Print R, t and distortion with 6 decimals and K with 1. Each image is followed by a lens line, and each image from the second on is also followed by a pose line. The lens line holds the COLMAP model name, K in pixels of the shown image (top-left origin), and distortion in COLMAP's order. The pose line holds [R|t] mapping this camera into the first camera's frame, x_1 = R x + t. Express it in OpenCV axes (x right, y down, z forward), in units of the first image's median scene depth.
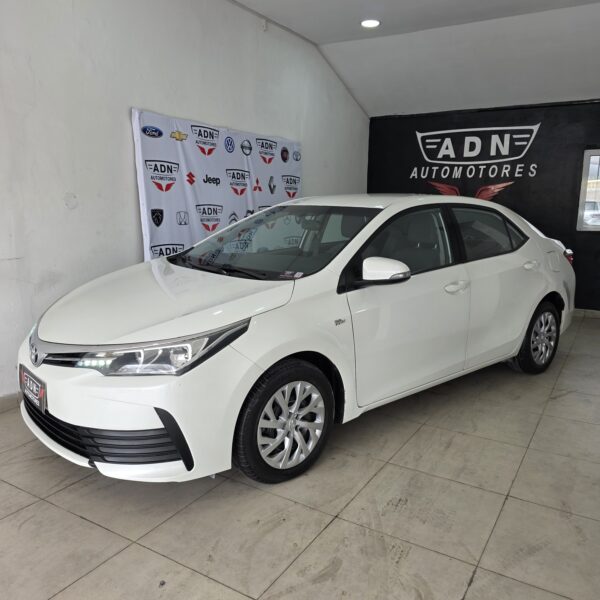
lens RADIAL K [[565.1, 0, 300.8], [0, 565.1, 301.0], [0, 0, 1]] dist [0.081322, 0.000000]
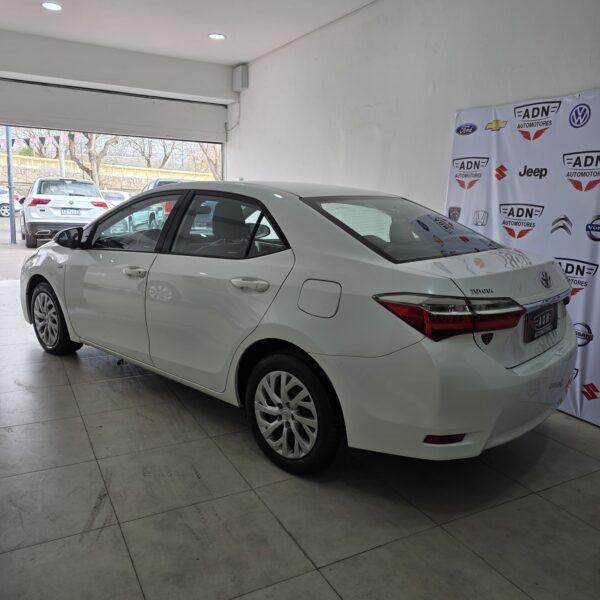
lens RADIAL K [[565.1, 0, 301.0], [0, 565.1, 301.8], [0, 0, 1]] dist [0.081322, 0.000000]
pose [[-0.514725, 0.118310, -0.849153, 0.482826], [-0.199150, 0.946844, 0.252639, -0.129689], [0.833905, 0.299149, -0.463803, 0.824949]]
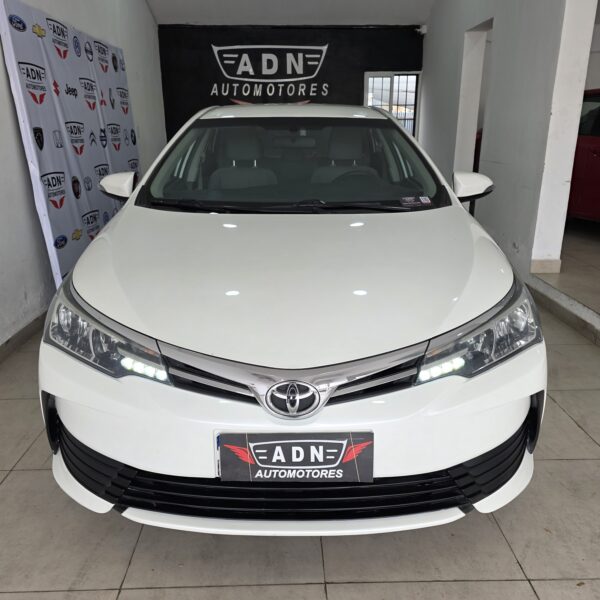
lens RADIAL K [[565.1, 0, 298.0], [0, 565.1, 298.1], [0, 0, 1]] dist [0.081322, 0.000000]
pose [[0.853031, -0.167127, 0.494376, -0.245304], [0.105607, 0.983015, 0.150093, -0.005400], [-0.511064, -0.075825, 0.856192, 0.062009]]
